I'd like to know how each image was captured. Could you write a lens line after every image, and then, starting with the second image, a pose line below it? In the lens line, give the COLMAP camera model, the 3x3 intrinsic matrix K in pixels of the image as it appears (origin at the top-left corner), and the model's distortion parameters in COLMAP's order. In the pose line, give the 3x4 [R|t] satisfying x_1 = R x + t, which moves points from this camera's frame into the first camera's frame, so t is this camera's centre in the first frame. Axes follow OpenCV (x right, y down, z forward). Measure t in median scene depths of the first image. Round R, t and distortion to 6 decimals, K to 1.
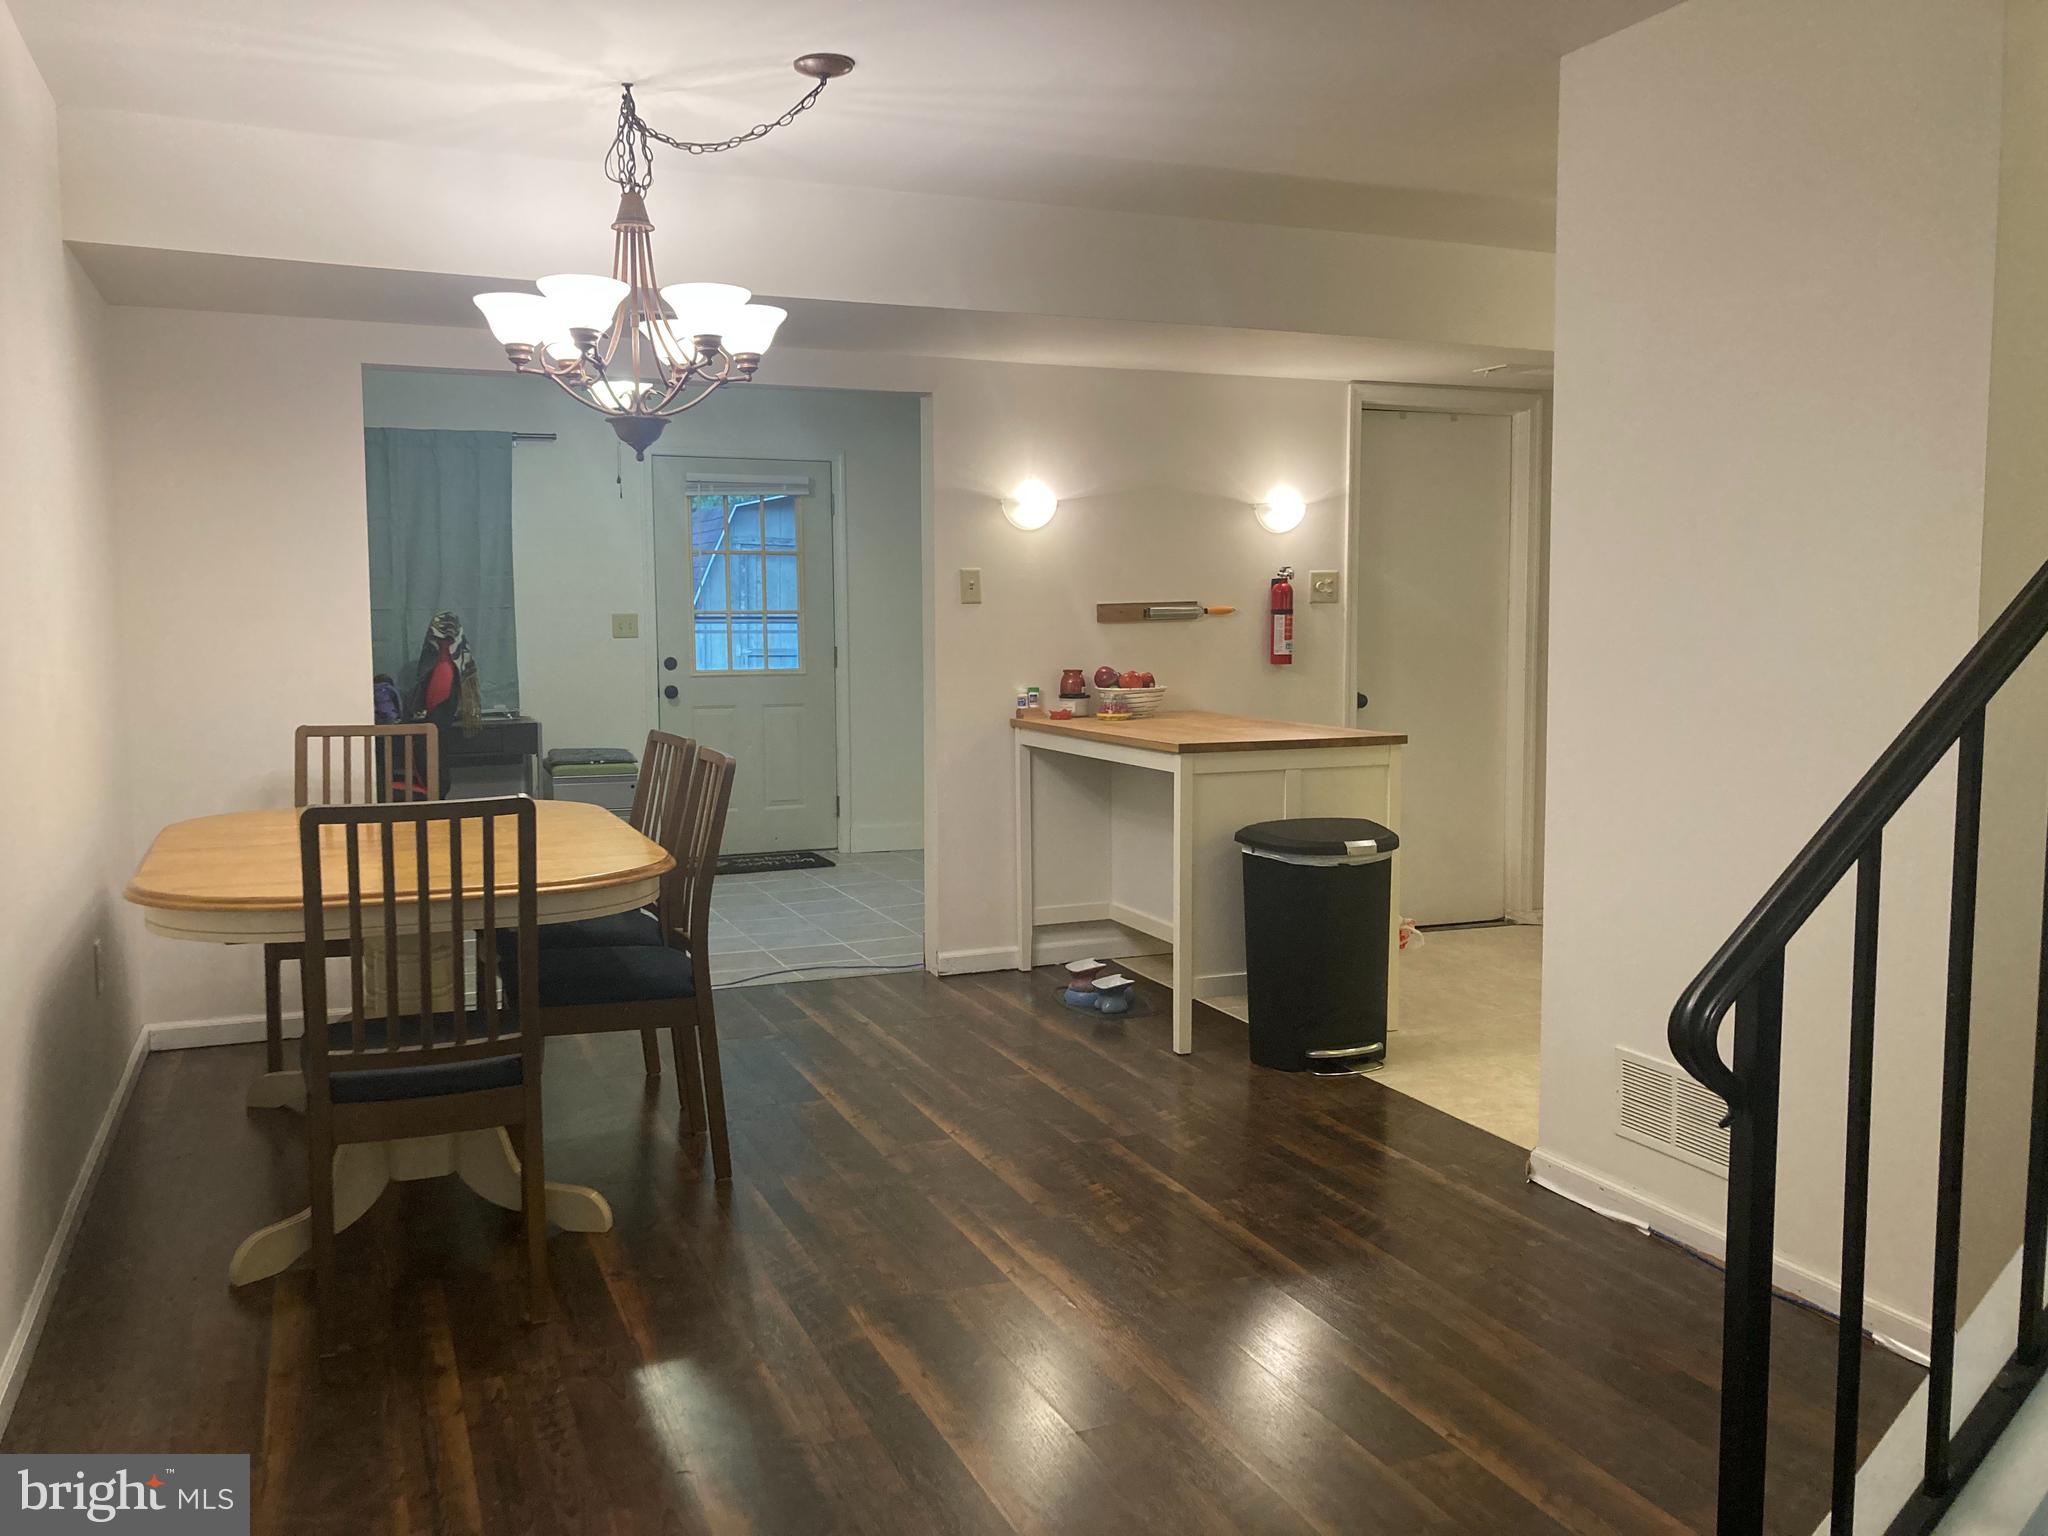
lens RADIAL K [[1677.3, 0, 1025.9], [0, 1677.3, 745.5], [0, 0, 1]] dist [0.021884, -0.007382]
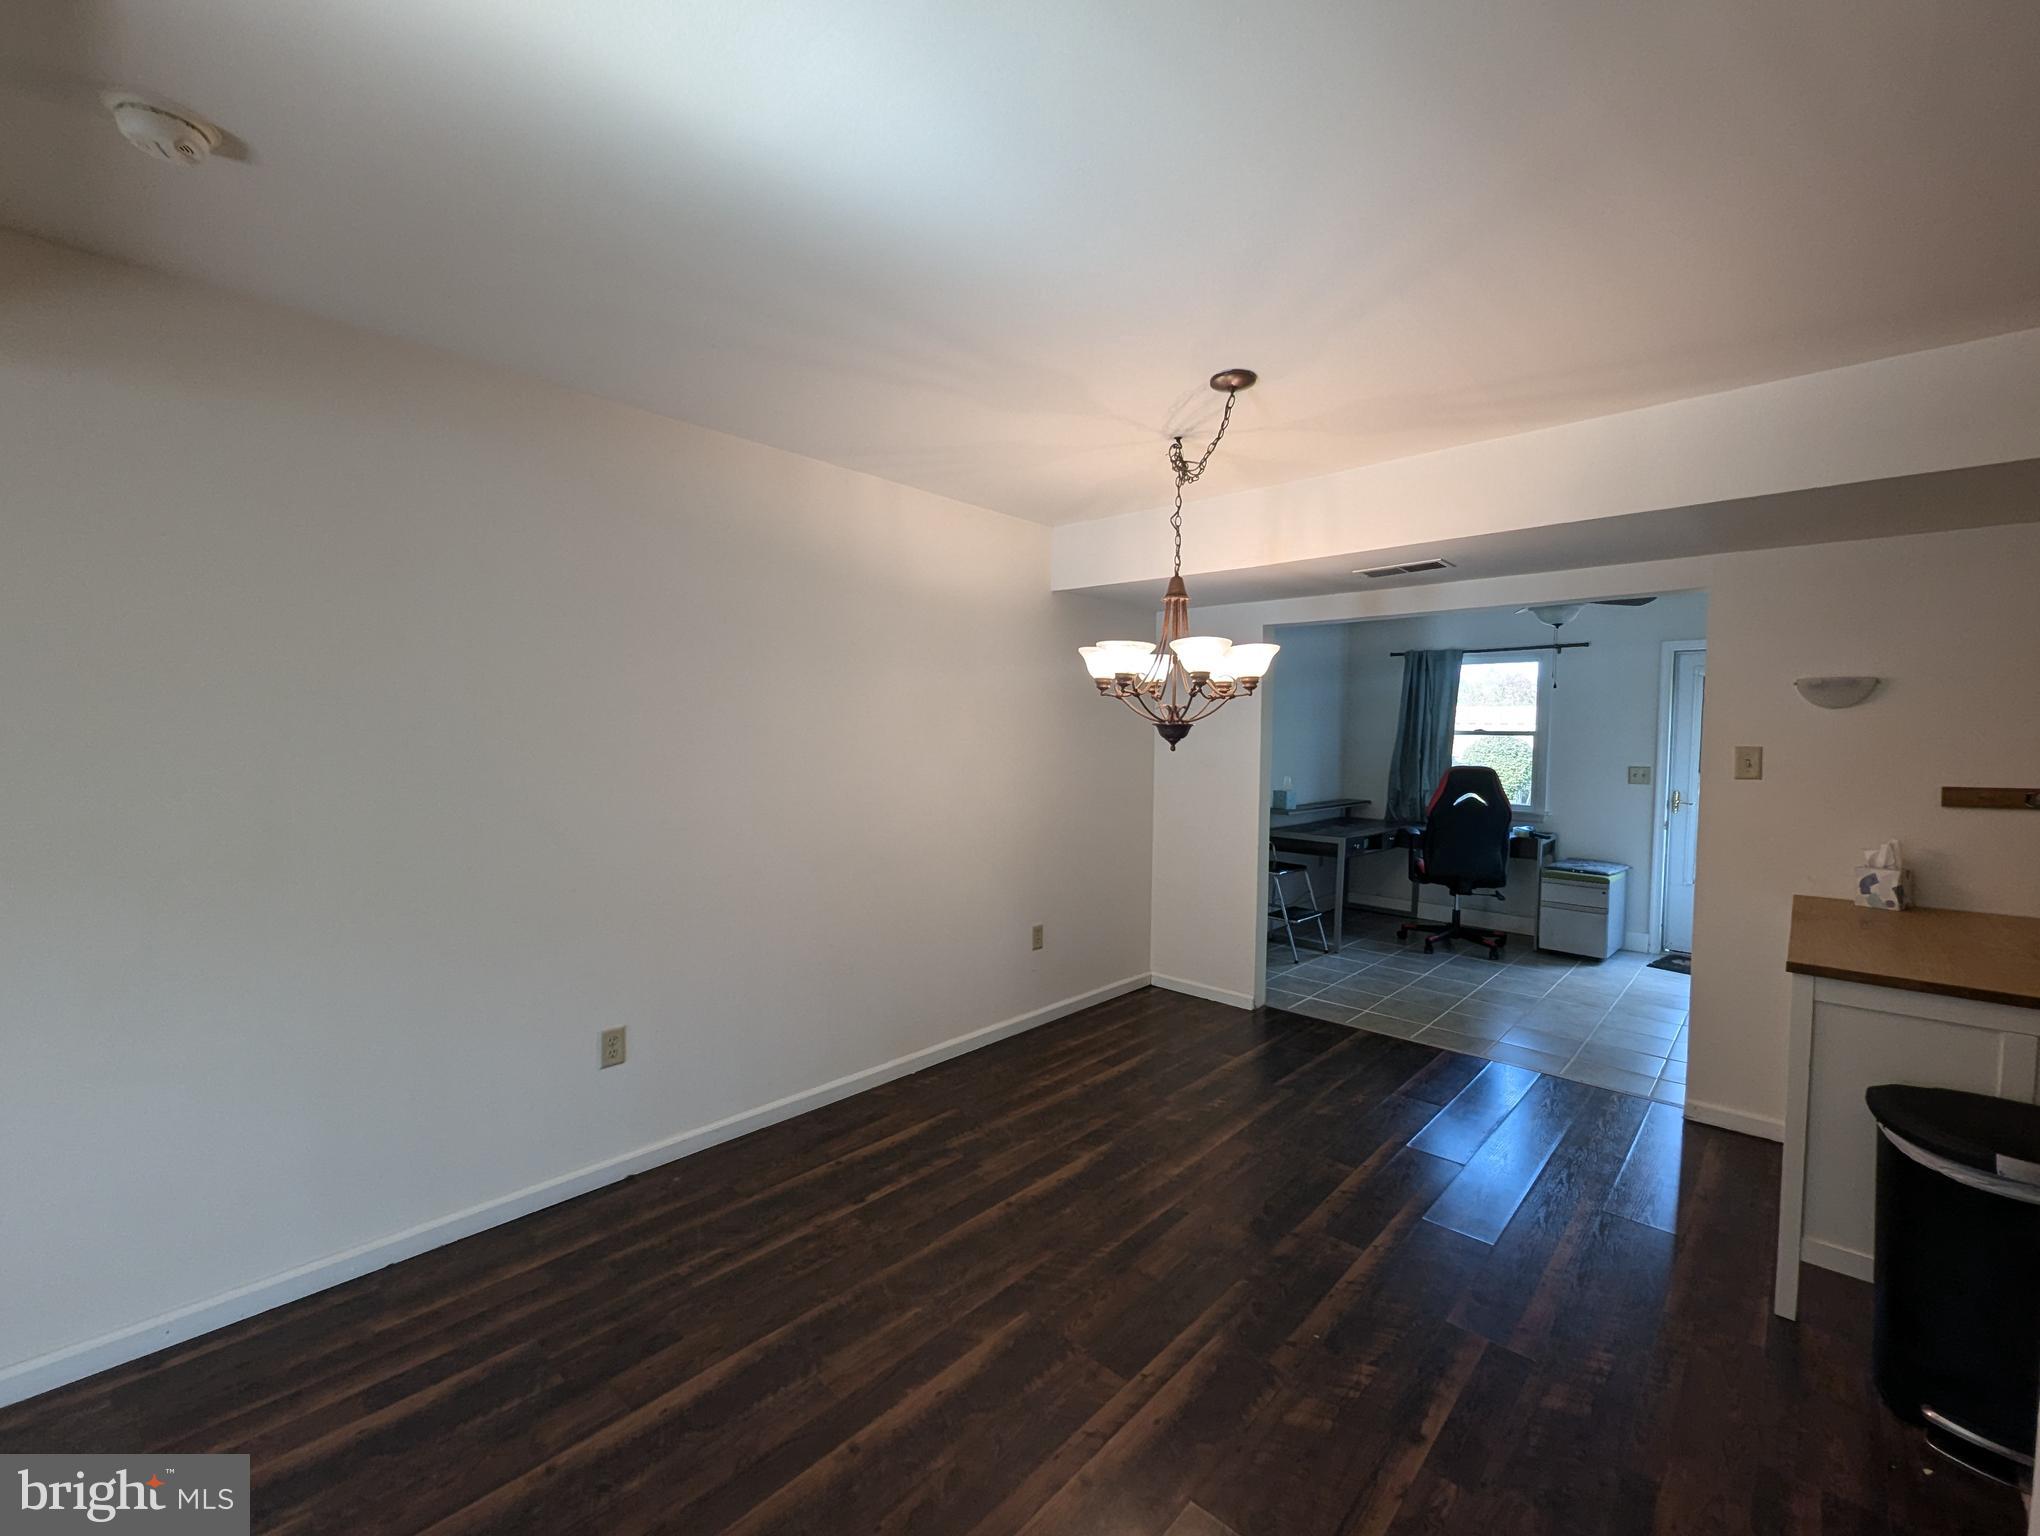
lens RADIAL K [[848.2, 0, 1020.0], [0, 848.2, 768.0], [0, 0, 1]] dist [-0.000055, -0.000191]
pose [[0.417238, 0.040959, -0.907874, 0.386645], [-0.086666, 0.996224, 0.005115, -0.081071], [0.904655, 0.076548, 0.419212, 0.537301]]
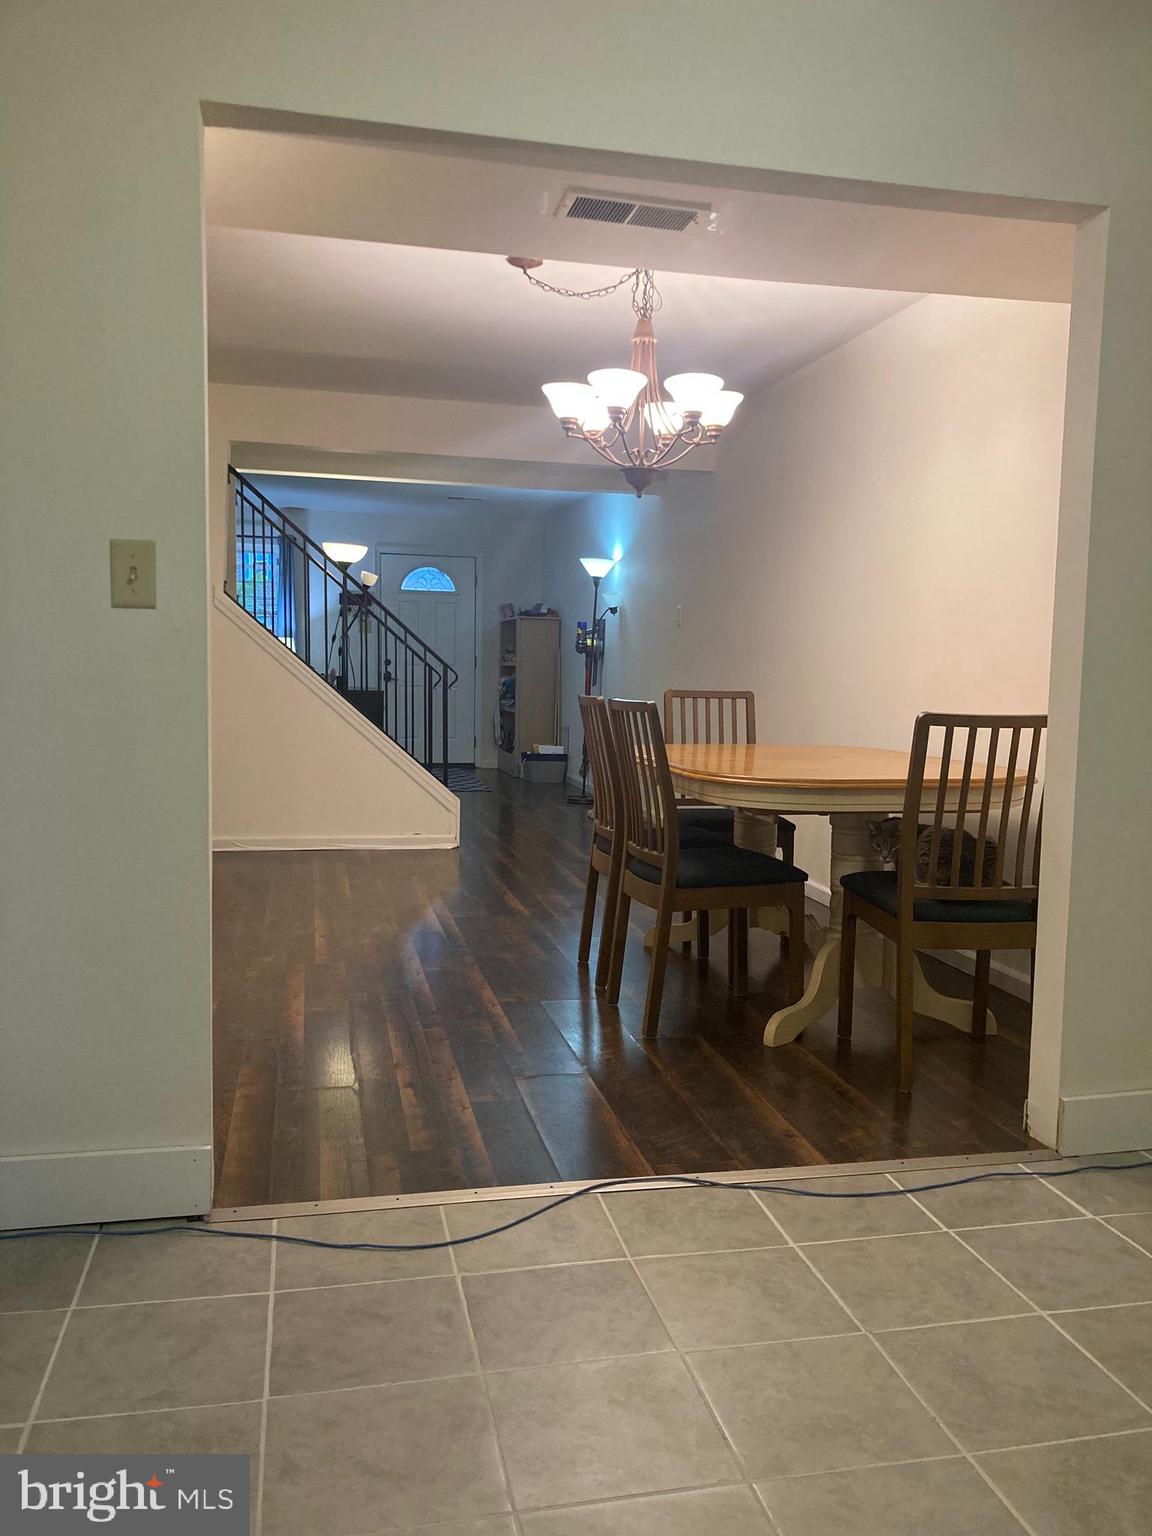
lens RADIAL K [[1258.0, 0, 584.2], [0, 1258.0, 775.4], [0, 0, 1]] dist [0.021884, -0.007382]
pose [[-0.984522, -0.034385, 0.171857, -0.365231], [-0.004194, 0.984907, 0.173033, -0.112429], [-0.175213, 0.169634, -0.969807, 2.046605]]
